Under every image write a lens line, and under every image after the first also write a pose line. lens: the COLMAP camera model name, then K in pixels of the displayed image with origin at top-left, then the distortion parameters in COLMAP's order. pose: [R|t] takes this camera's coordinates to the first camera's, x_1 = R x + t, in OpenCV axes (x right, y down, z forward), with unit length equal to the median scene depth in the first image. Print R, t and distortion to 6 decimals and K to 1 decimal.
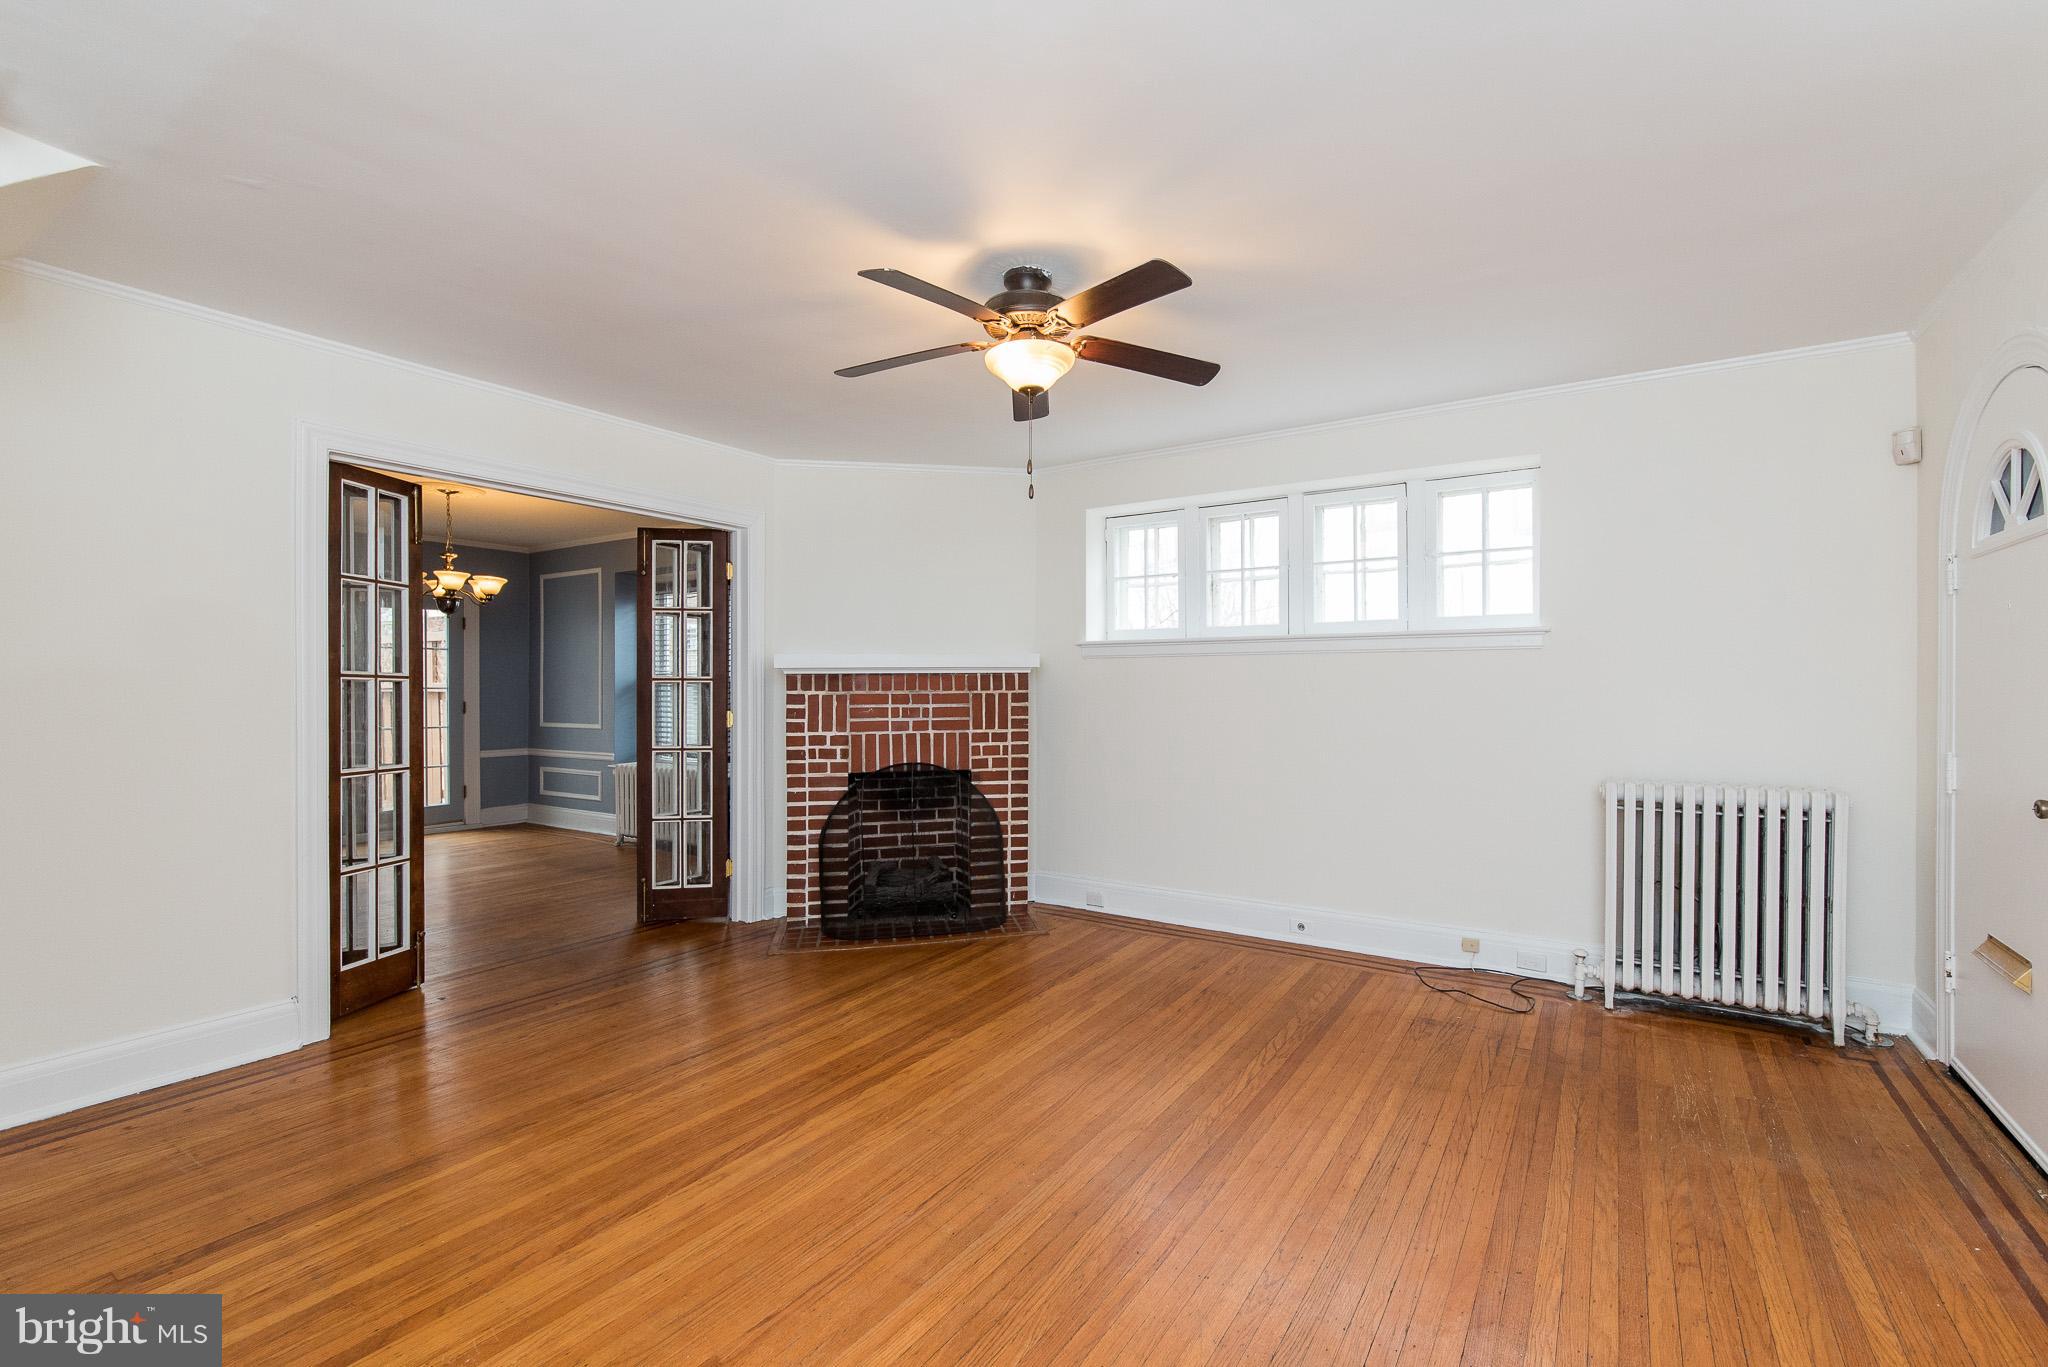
lens RADIAL K [[869.3, 0, 1033.3], [0, 869.3, 694.1], [0, 0, 1]] dist [0.002350, 0.000664]
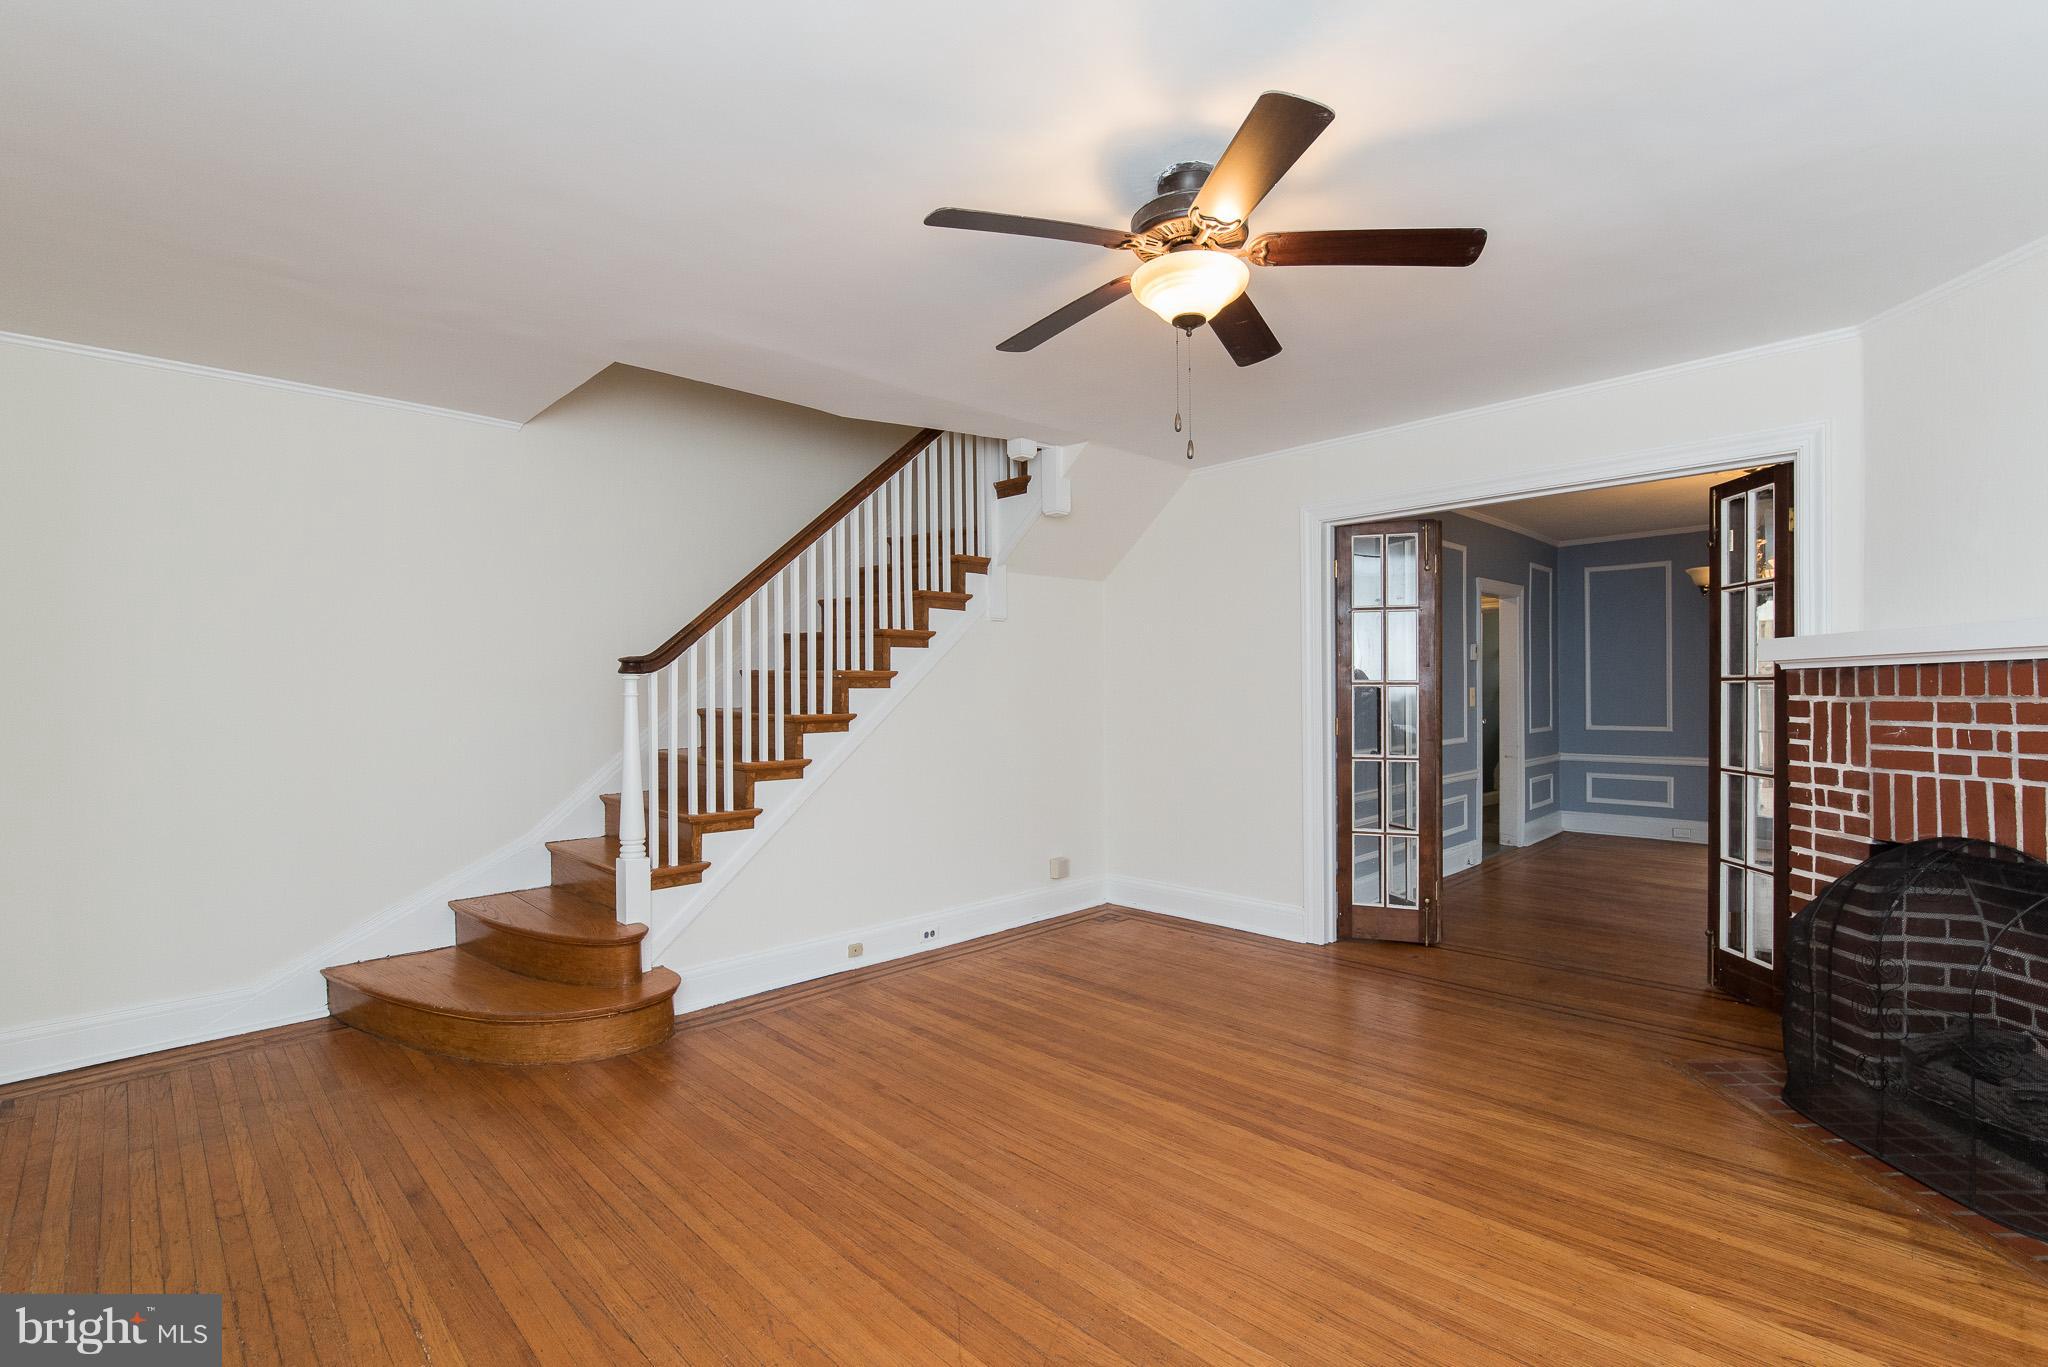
lens RADIAL K [[869.3, 0, 1044.1], [0, 869.3, 702.8], [0, 0, 1]] dist [0.002350, 0.000664]
pose [[-0.159062, 0.013316, -0.987179, 0.443325], [0.001576, 0.999911, 0.013233, -0.007556], [0.987267, 0.000549, -0.159069, 0.552167]]
